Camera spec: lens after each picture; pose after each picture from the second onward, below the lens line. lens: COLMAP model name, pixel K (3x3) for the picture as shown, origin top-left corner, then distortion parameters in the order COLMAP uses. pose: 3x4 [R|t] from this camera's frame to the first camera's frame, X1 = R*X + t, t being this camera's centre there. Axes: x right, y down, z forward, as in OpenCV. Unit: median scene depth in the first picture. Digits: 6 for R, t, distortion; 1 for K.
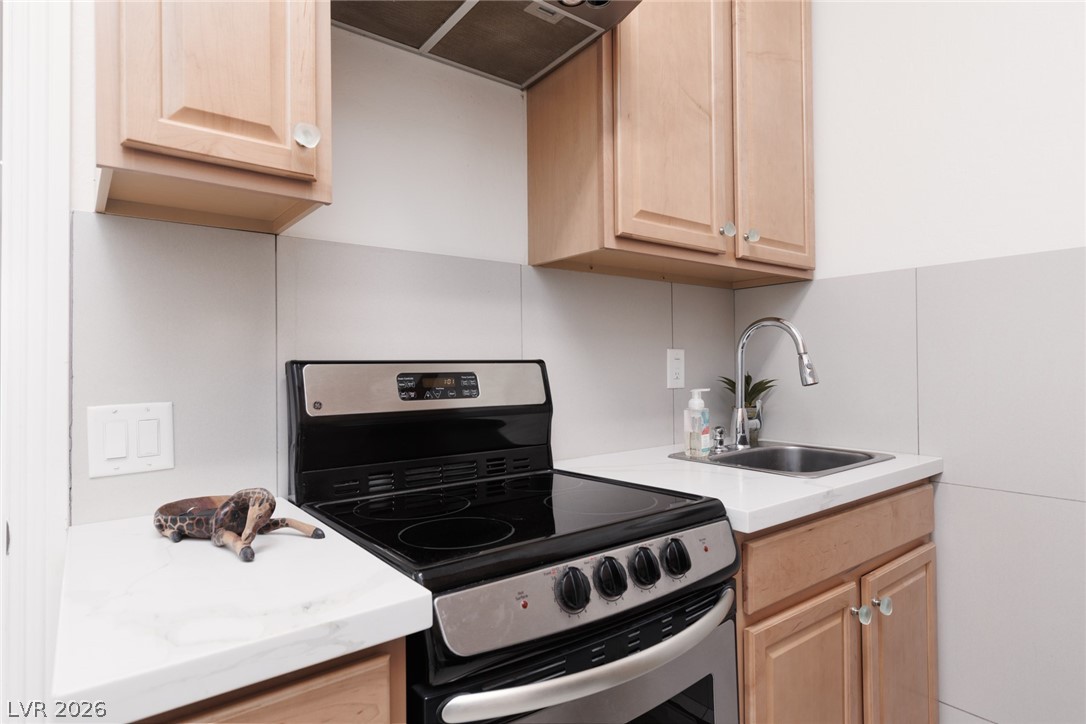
lens RADIAL K [[589.6, 0, 543.0], [0, 589.6, 362.0], [0, 0, 1]] dist [0.000296, 0.000125]
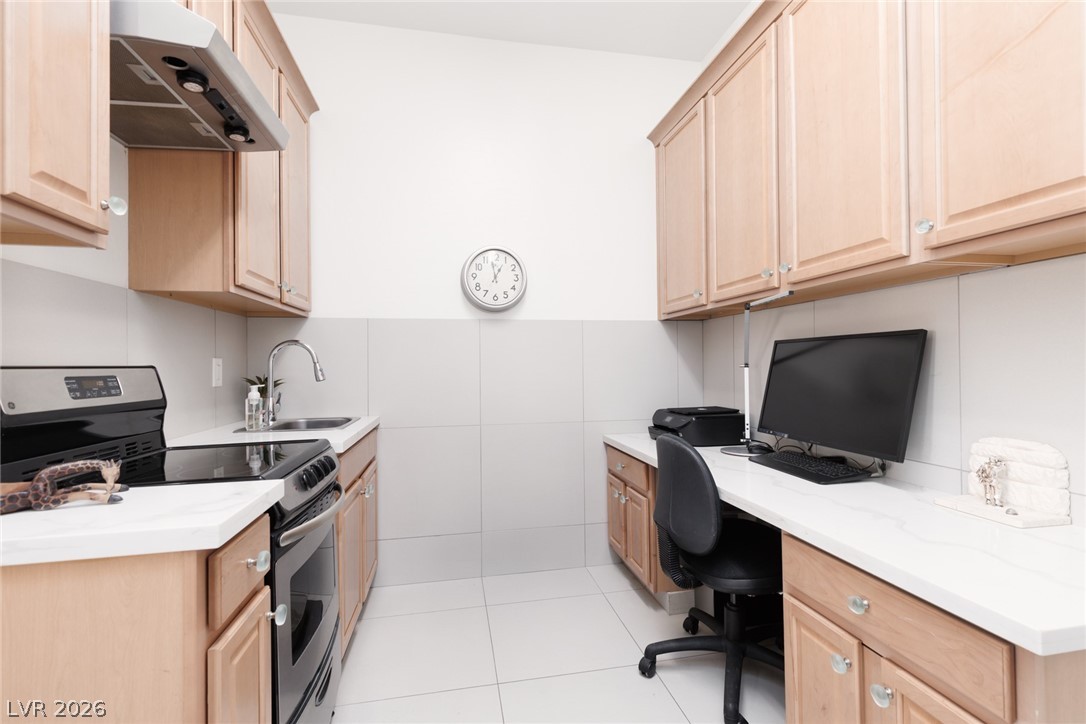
lens RADIAL K [[487.1, 0, 543.0], [0, 487.1, 362.0], [0, 0, 1]] dist [0.003642, 0.000300]
pose [[0.462421, 0.010321, 0.886600, -0.562827], [0.001342, 0.999923, -0.012340, 0.002402], [-0.886659, 0.006896, 0.462372, -0.257134]]
